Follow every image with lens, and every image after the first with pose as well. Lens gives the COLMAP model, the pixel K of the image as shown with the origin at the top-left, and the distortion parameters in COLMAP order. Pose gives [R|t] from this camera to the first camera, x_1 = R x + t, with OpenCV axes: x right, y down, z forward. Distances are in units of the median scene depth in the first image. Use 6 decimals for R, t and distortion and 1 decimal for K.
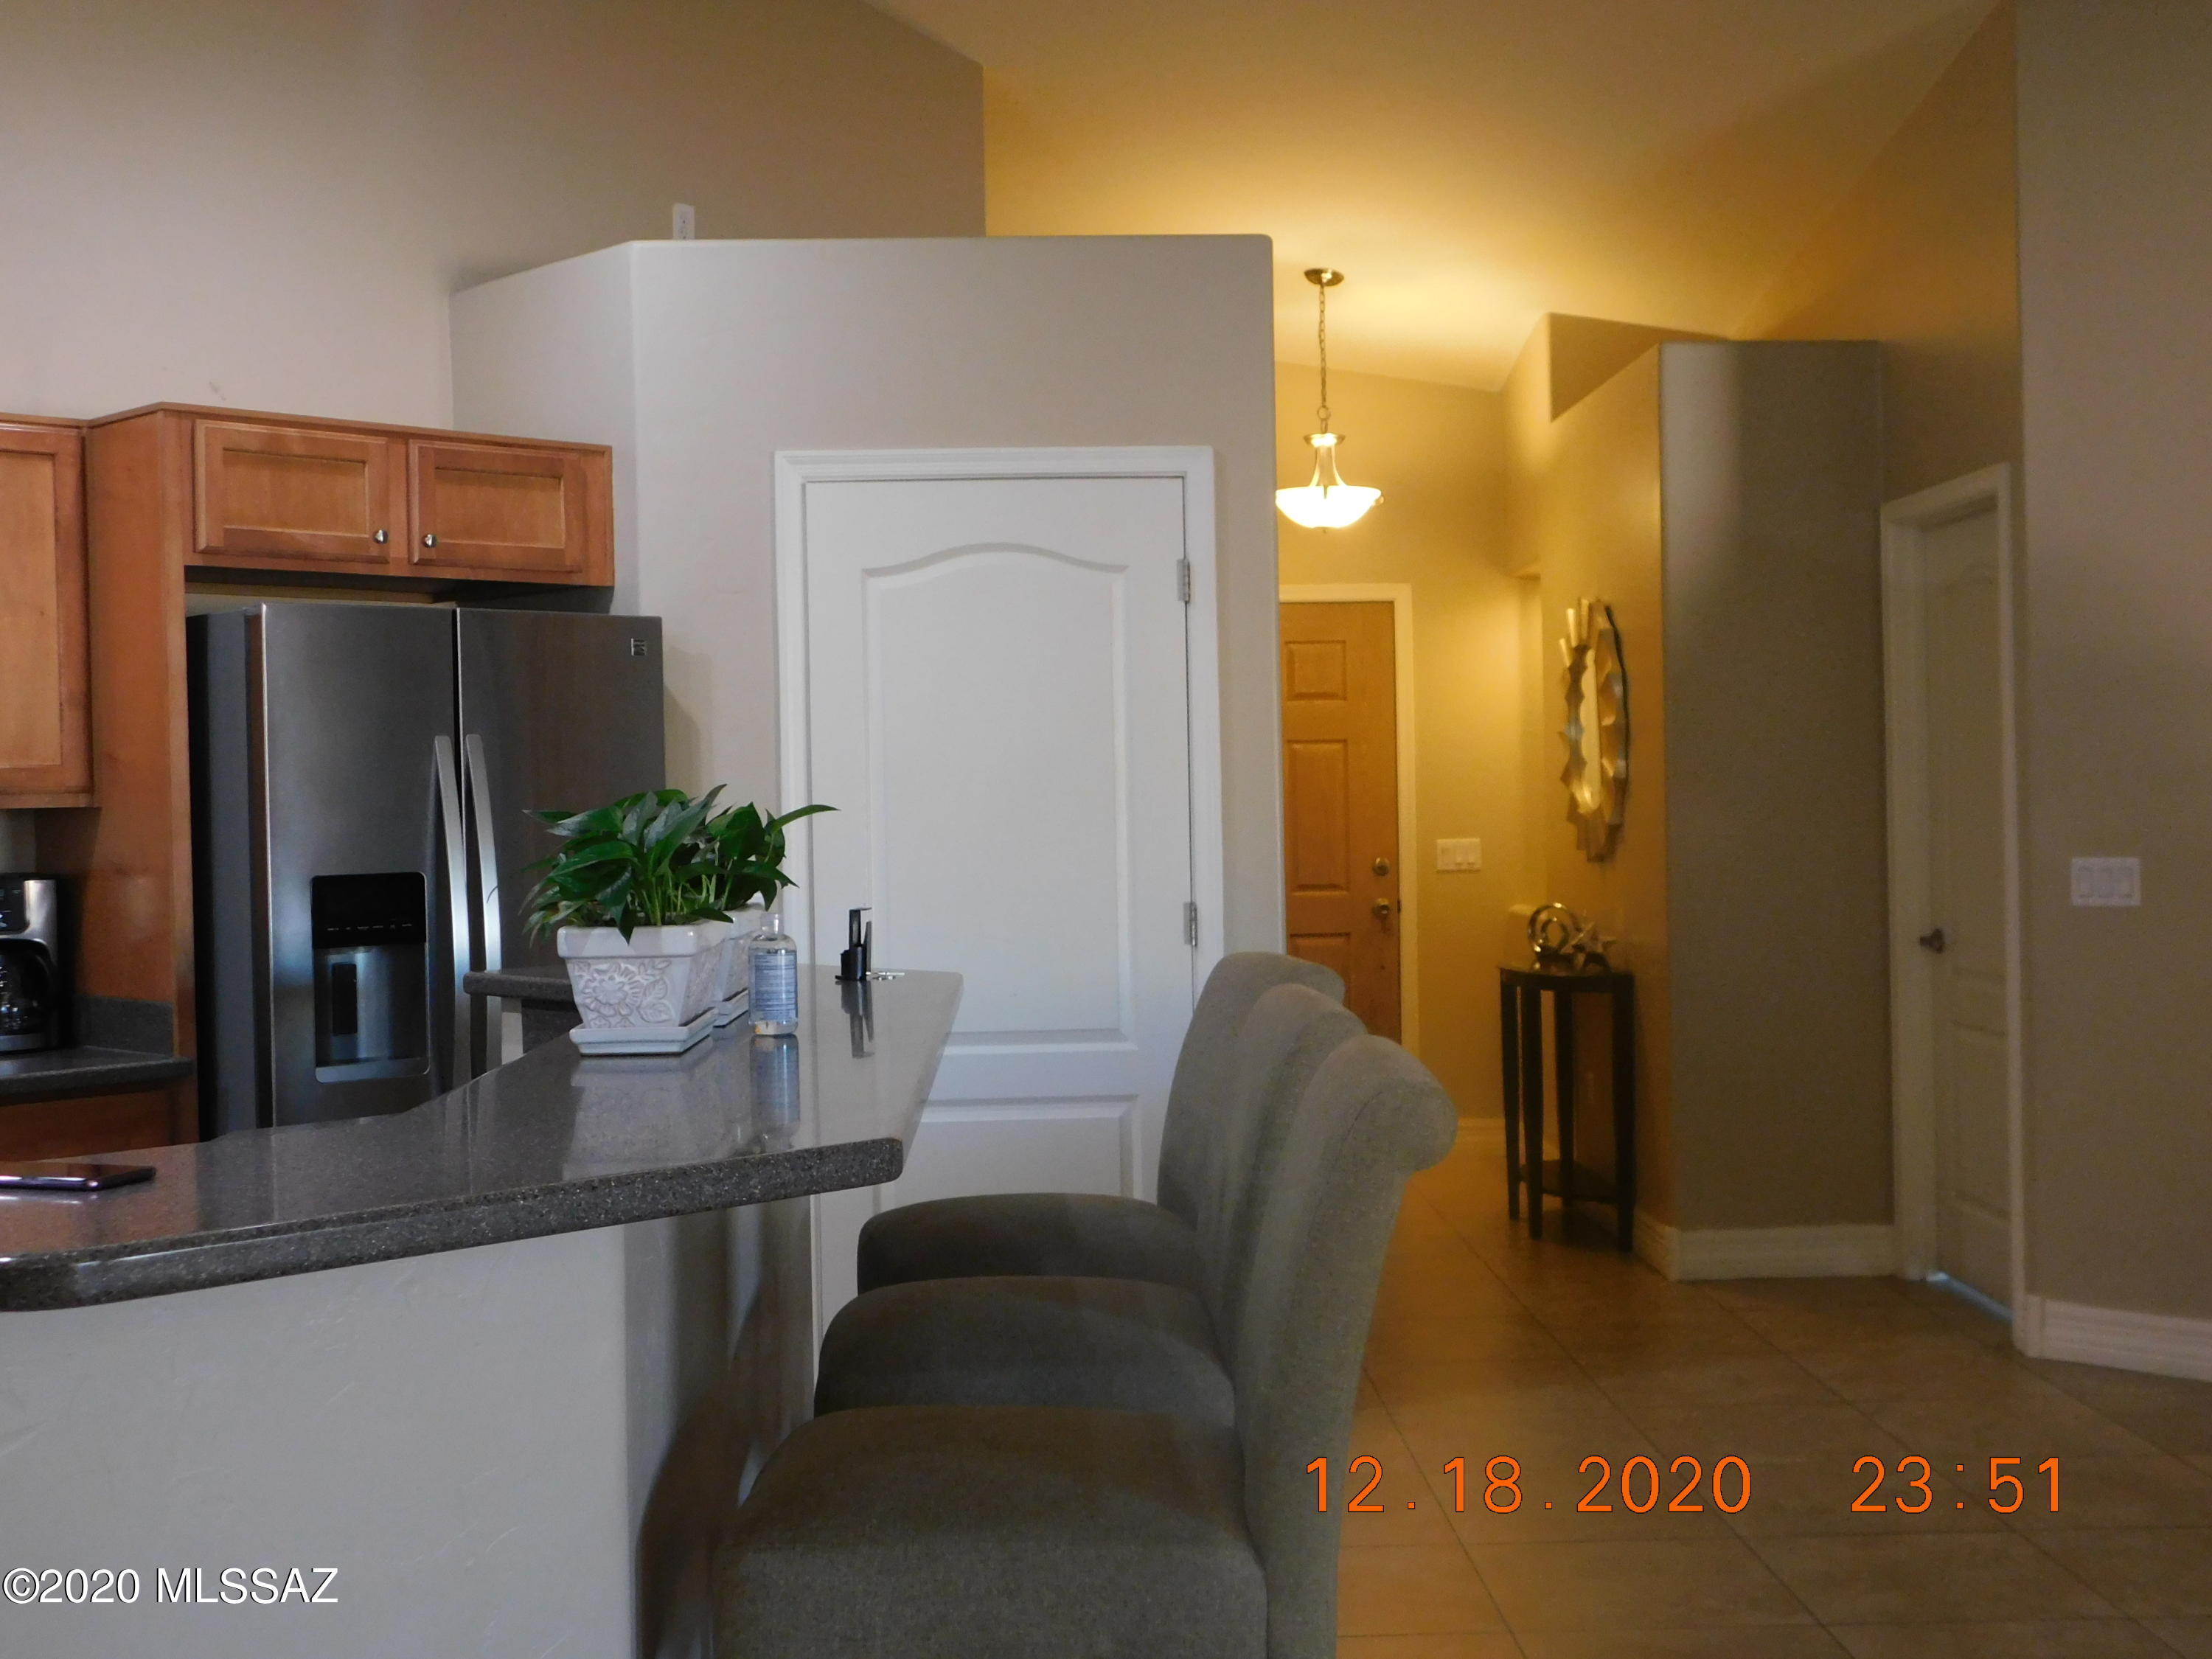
lens RADIAL K [[2648.7, 0, 1104.6], [0, 2648.7, 828.1], [0, 0, 1]] dist [0.020066, 0.000000]
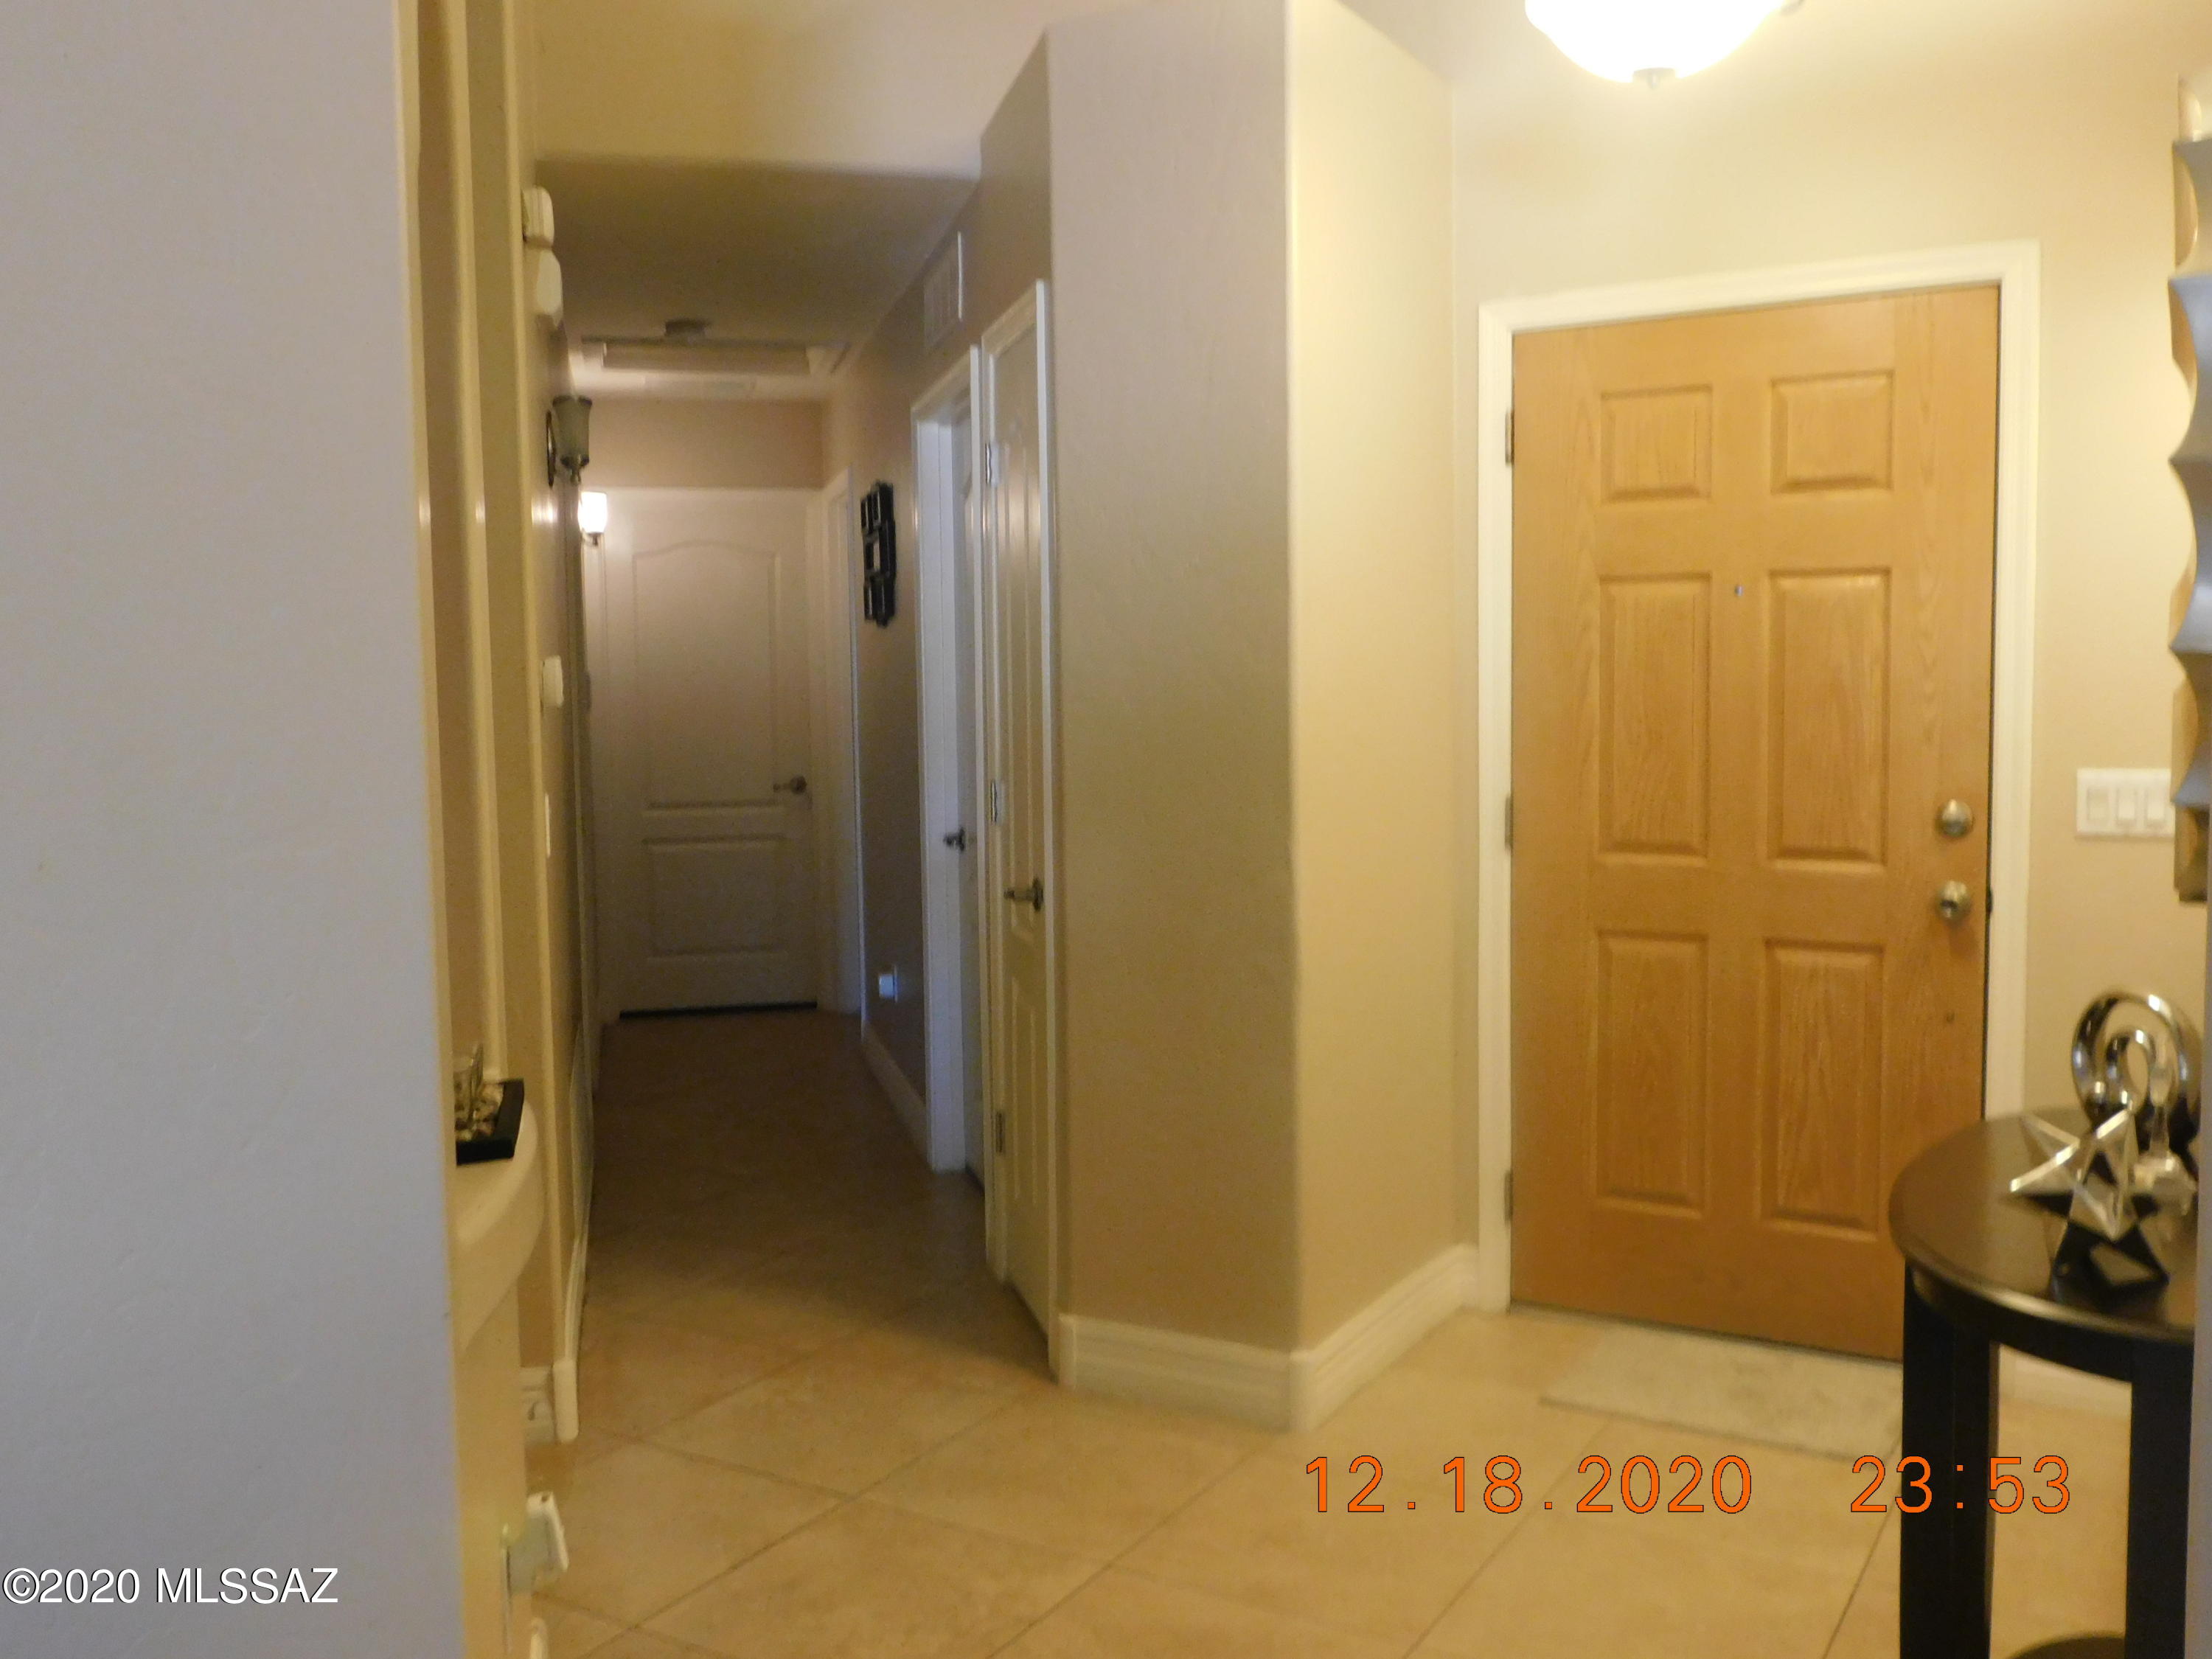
lens RADIAL K [[1921.6, 0, 1109.5], [0, 1921.6, 833.5], [0, 0, 1]] dist [-0.018176, 0.016986]
pose [[0.844601, 0.054995, -0.532564, 0.163052], [-0.010004, 0.996158, 0.087001, -0.013209], [0.535302, -0.068153, 0.841906, 0.607159]]
